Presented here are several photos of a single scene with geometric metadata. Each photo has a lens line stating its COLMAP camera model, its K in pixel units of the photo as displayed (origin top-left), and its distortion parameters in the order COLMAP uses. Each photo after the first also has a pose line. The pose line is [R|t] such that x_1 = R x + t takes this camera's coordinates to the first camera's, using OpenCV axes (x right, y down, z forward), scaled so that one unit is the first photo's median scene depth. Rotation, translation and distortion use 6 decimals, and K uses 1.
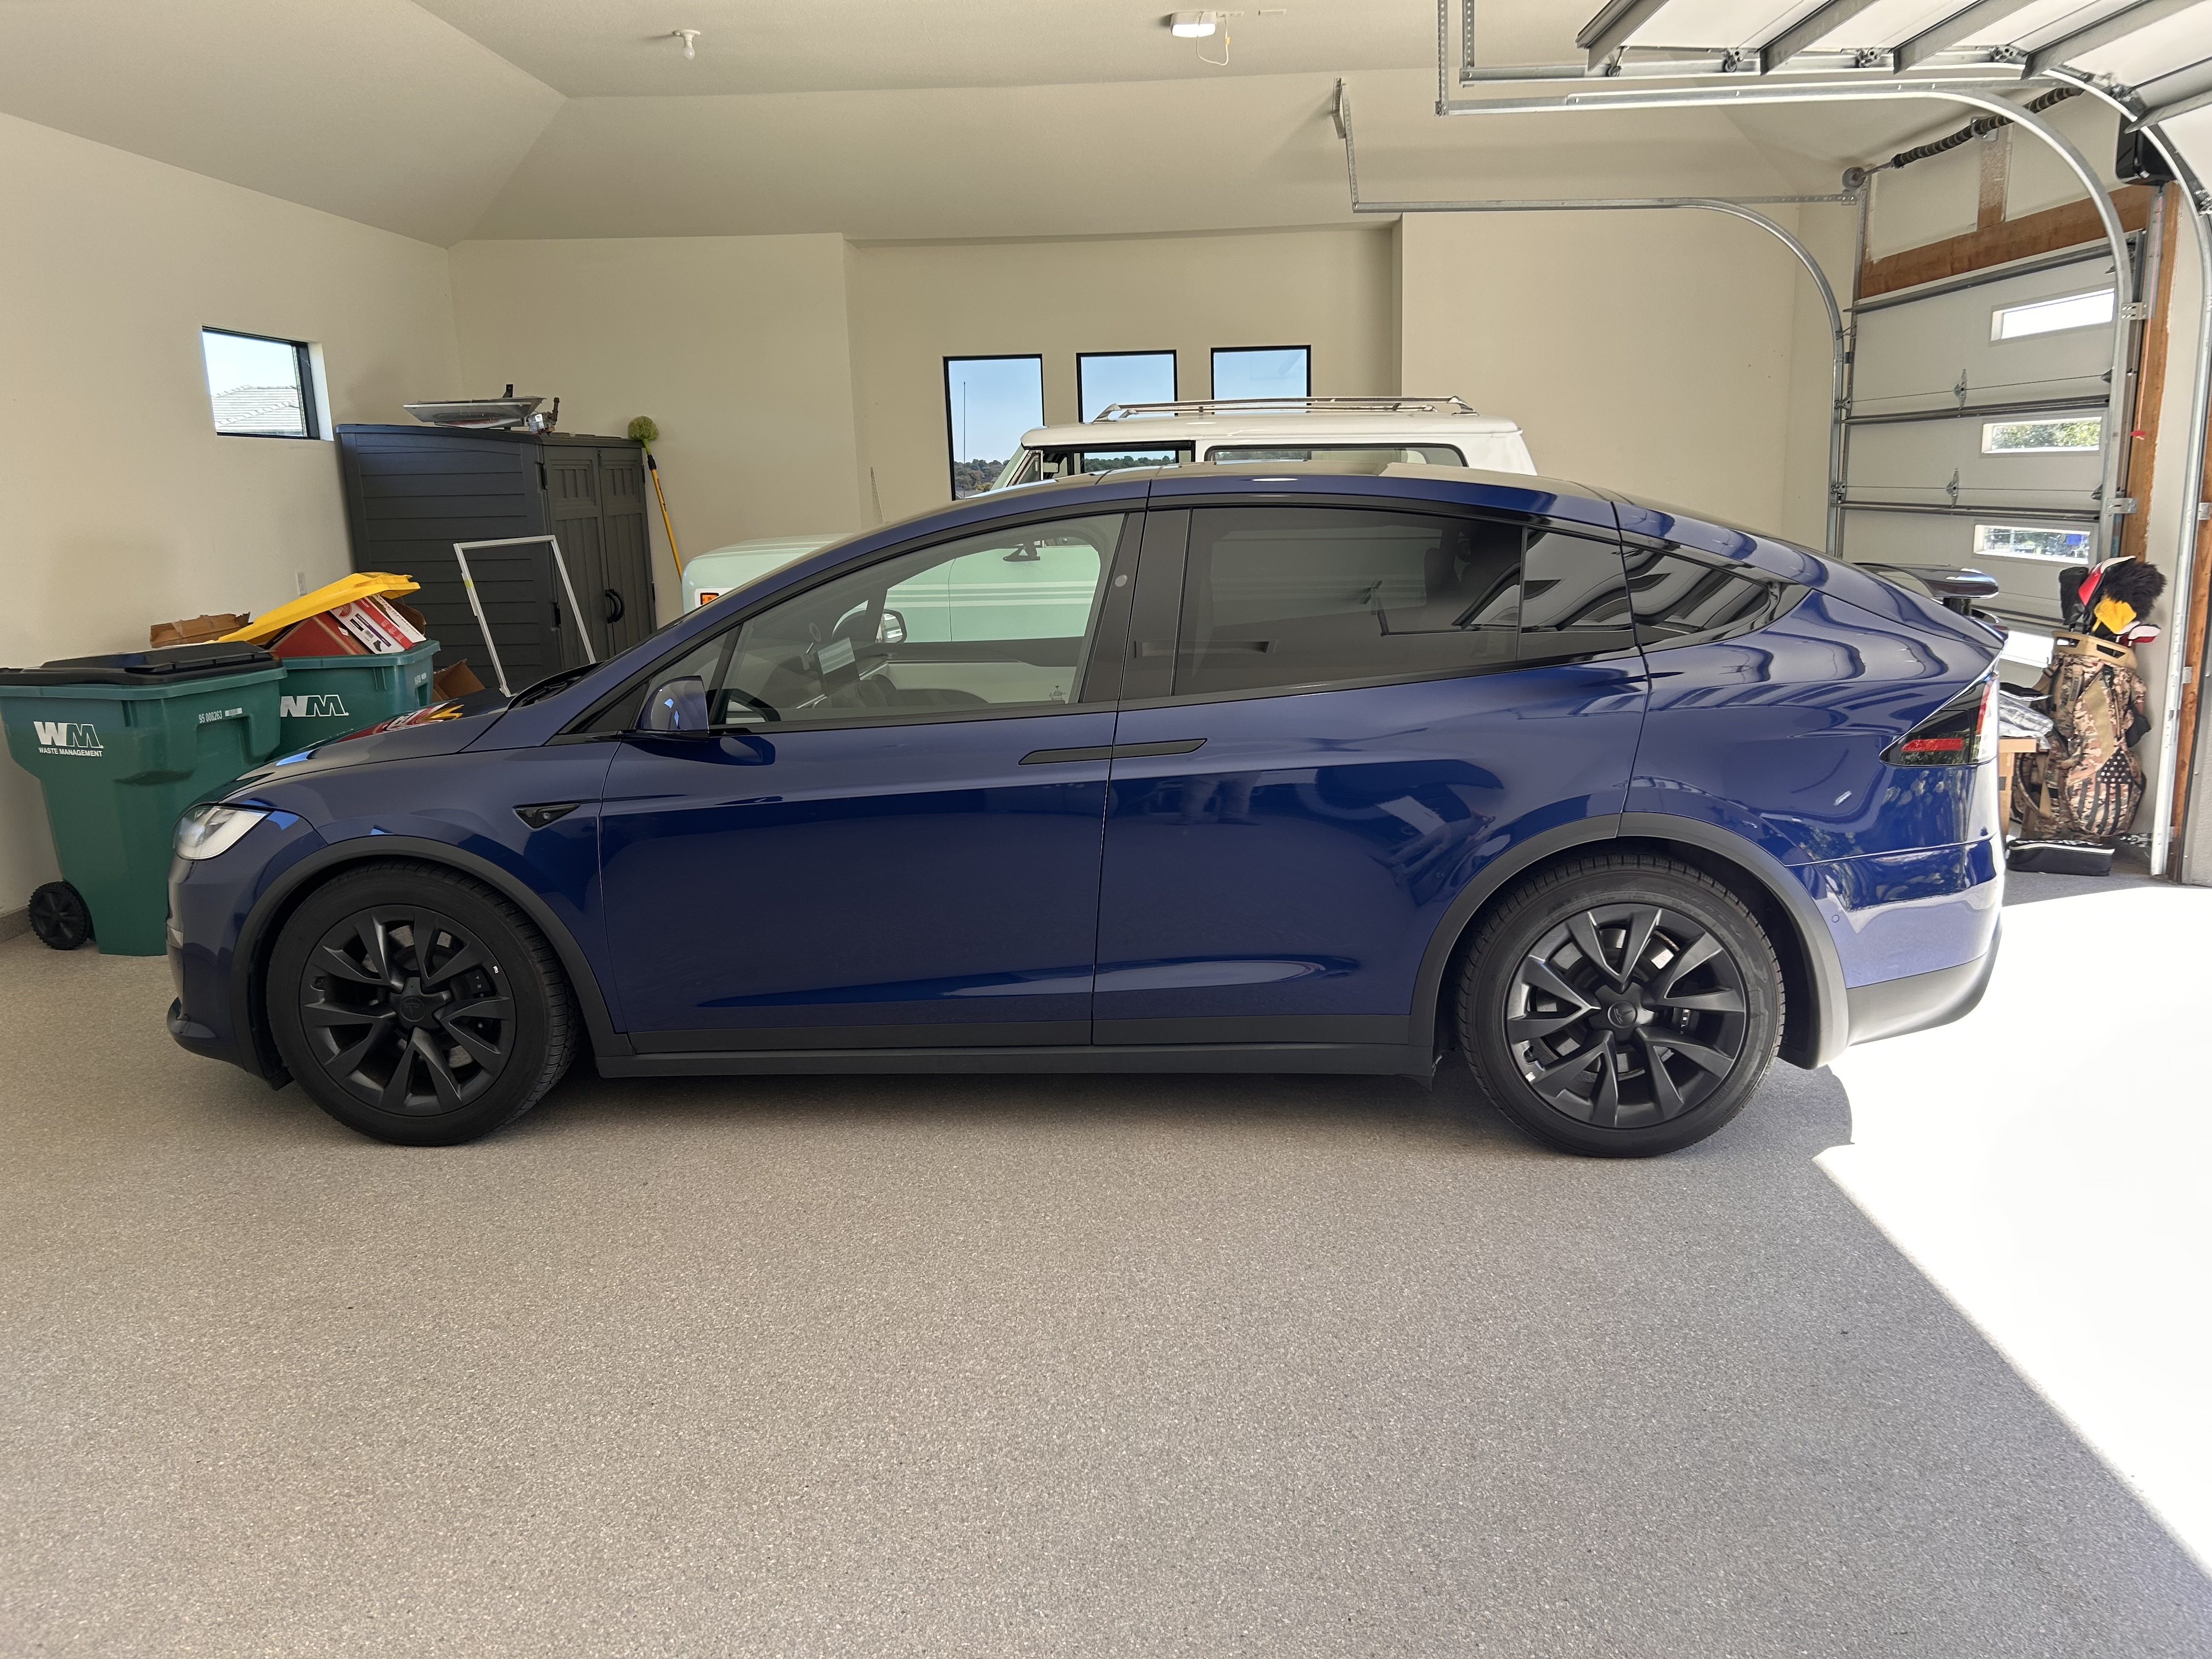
lens RADIAL K [[1640.1, 0, 1106.0], [0, 1640.1, 829.5], [0, 0, 1]] dist [0.026639, -0.055037]
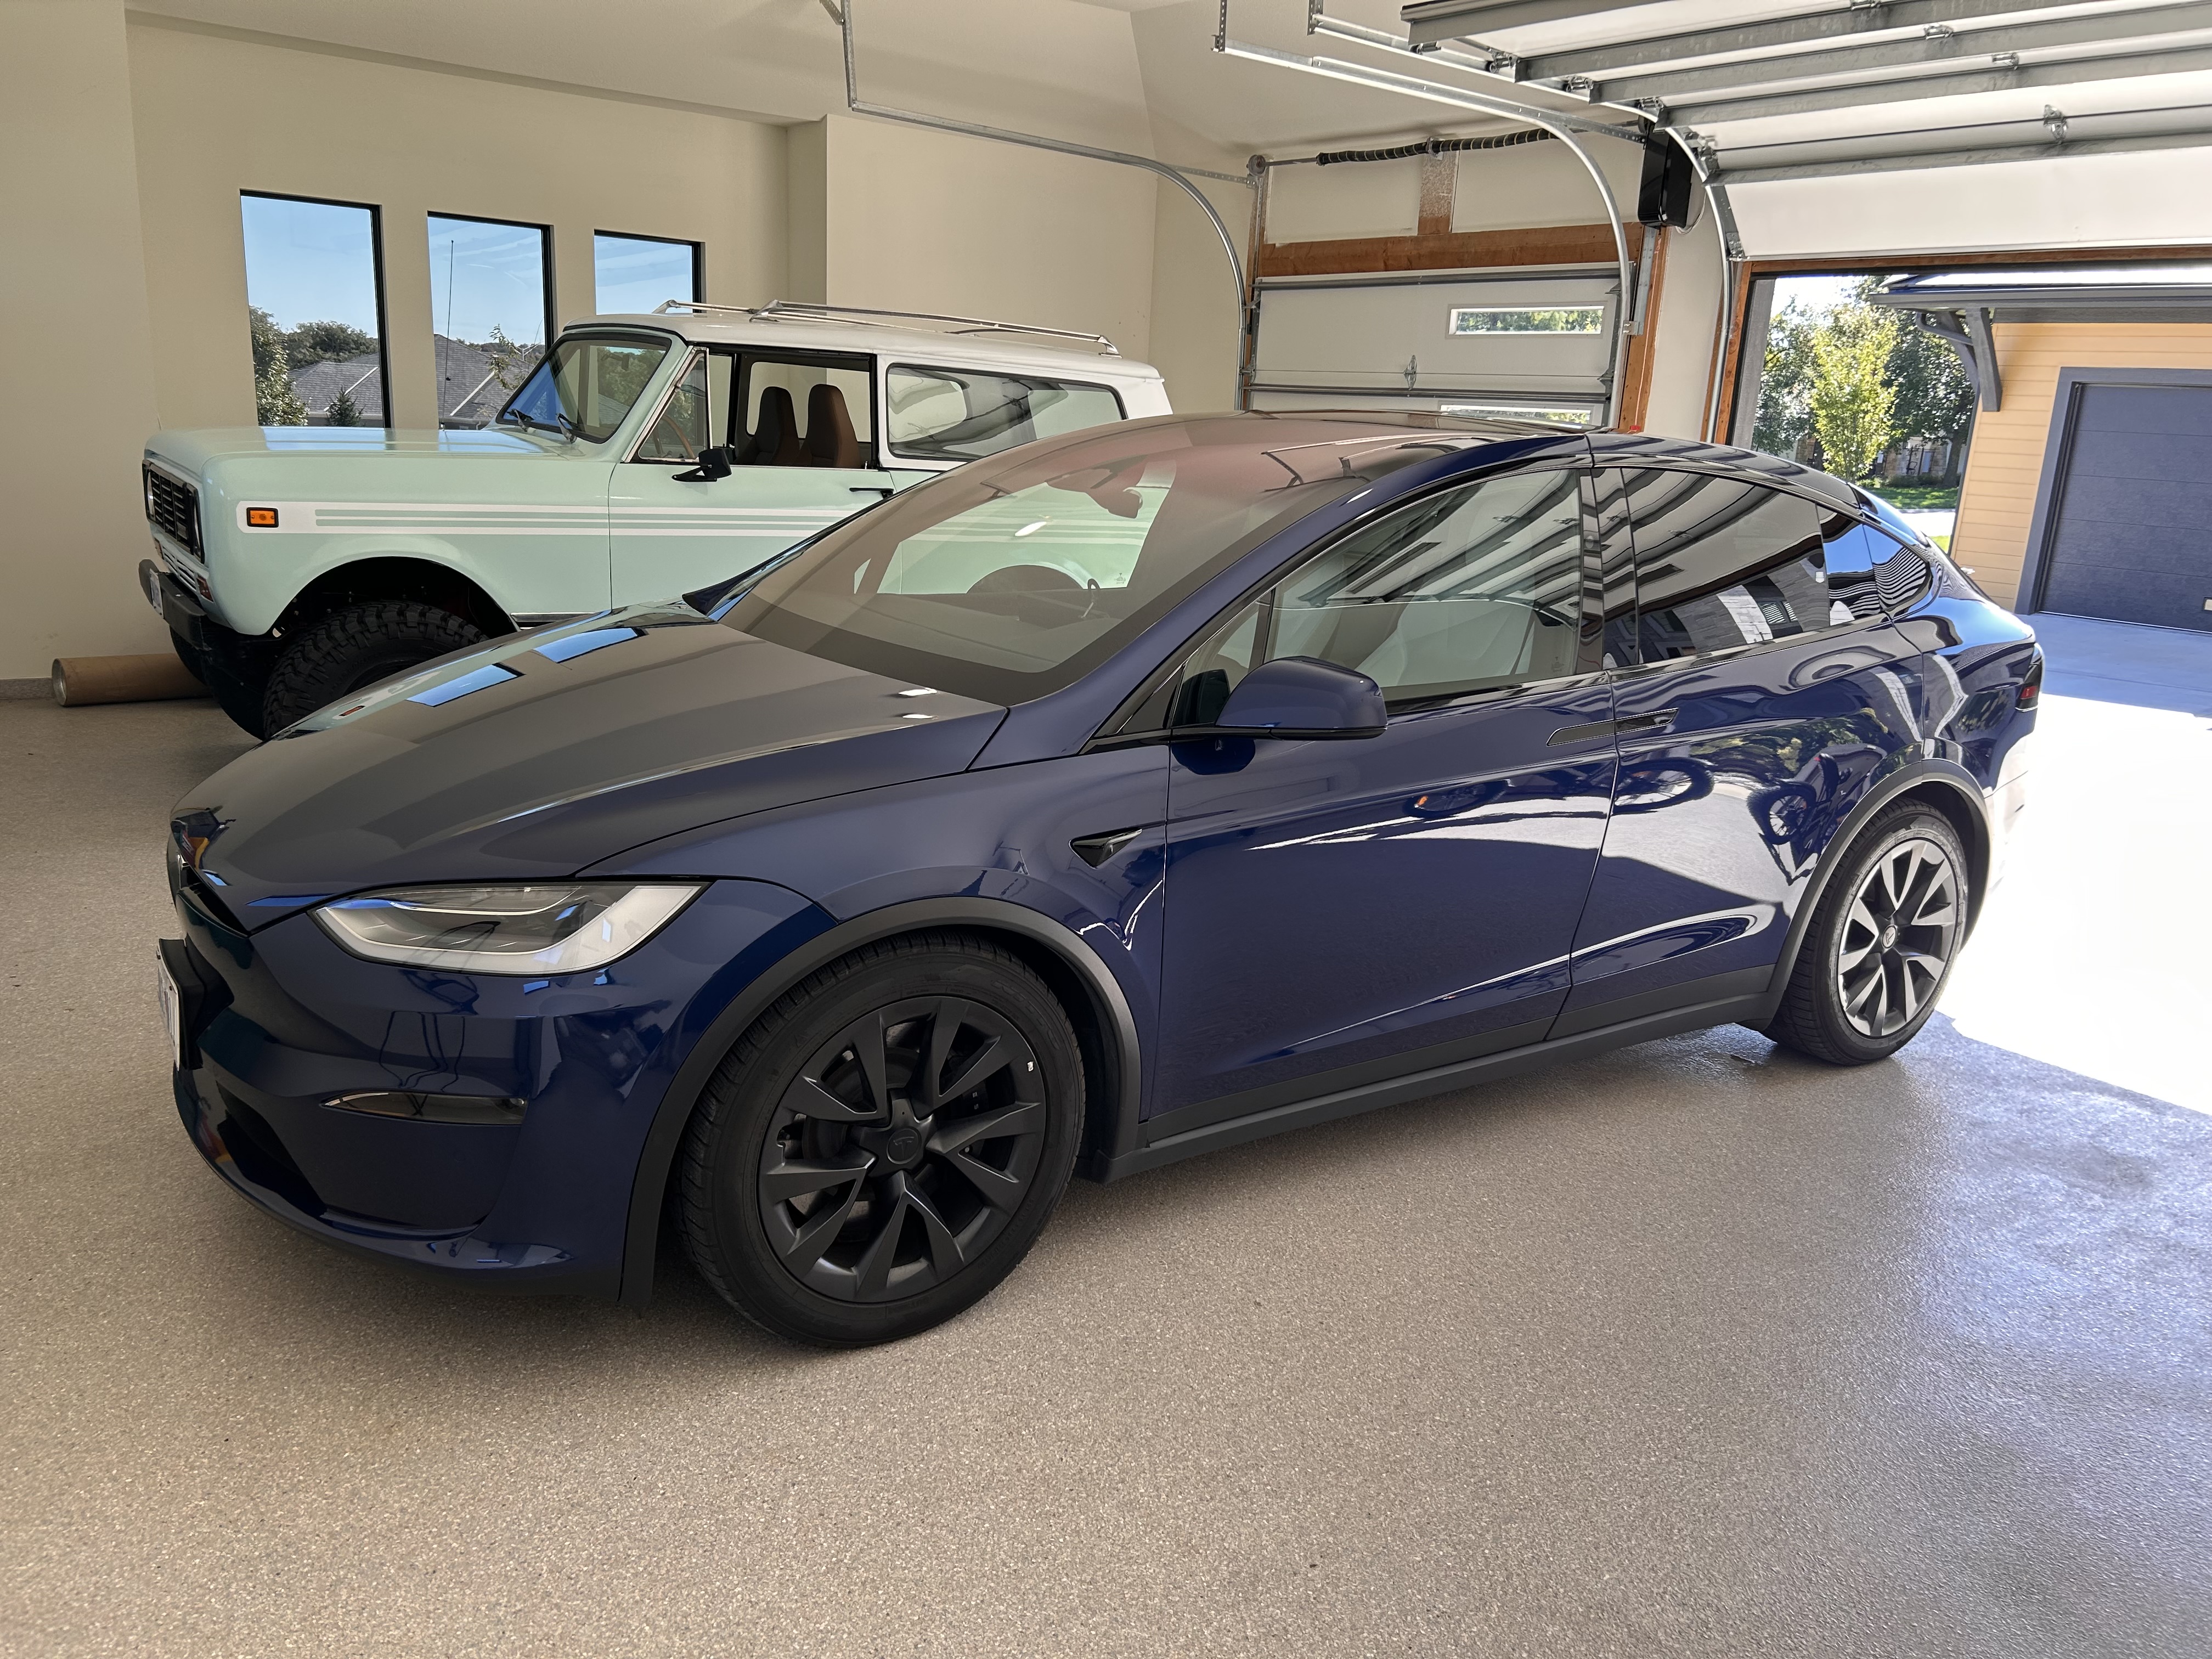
lens RADIAL K [[1640.1, 0, 1106.0], [0, 1640.1, 829.5], [0, 0, 1]] dist [0.026639, -0.055037]
pose [[0.777776, -0.082492, 0.623104, -0.417348], [0.052348, 0.996408, 0.066571, -0.034296], [-0.626357, -0.019159, 0.779301, 0.226449]]
